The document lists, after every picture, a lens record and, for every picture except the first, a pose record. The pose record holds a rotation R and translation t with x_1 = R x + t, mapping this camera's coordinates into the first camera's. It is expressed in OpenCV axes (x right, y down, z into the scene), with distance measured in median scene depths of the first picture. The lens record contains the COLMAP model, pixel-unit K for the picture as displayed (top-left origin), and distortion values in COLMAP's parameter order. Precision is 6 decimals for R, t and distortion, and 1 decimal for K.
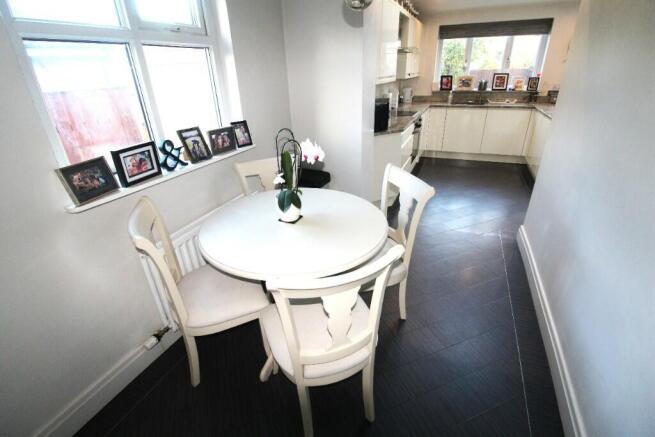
lens RADIAL K [[309.4, 0, 326.4], [0, 309.4, 215.7], [0, 0, 1]] dist [-0.019998, -0.002621]
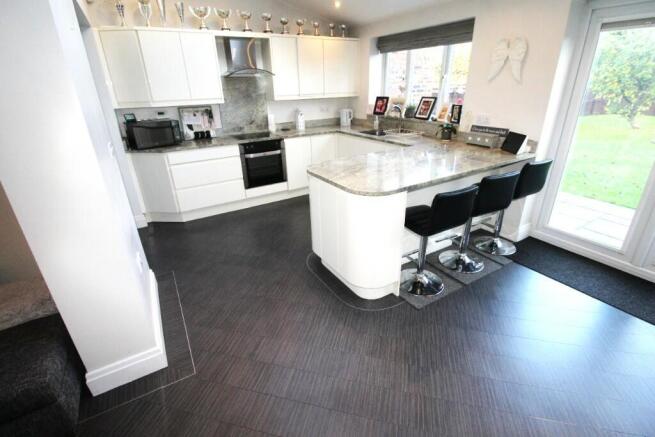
lens RADIAL K [[309.4, 0, 328.4], [0, 309.4, 219.0], [0, 0, 1]] dist [-0.019998, -0.002621]
pose [[0.821332, 0.246276, -0.514549, 0.783577], [-0.251113, 0.966001, 0.061521, -0.157899], [0.512206, 0.078681, 0.855251, 0.252124]]
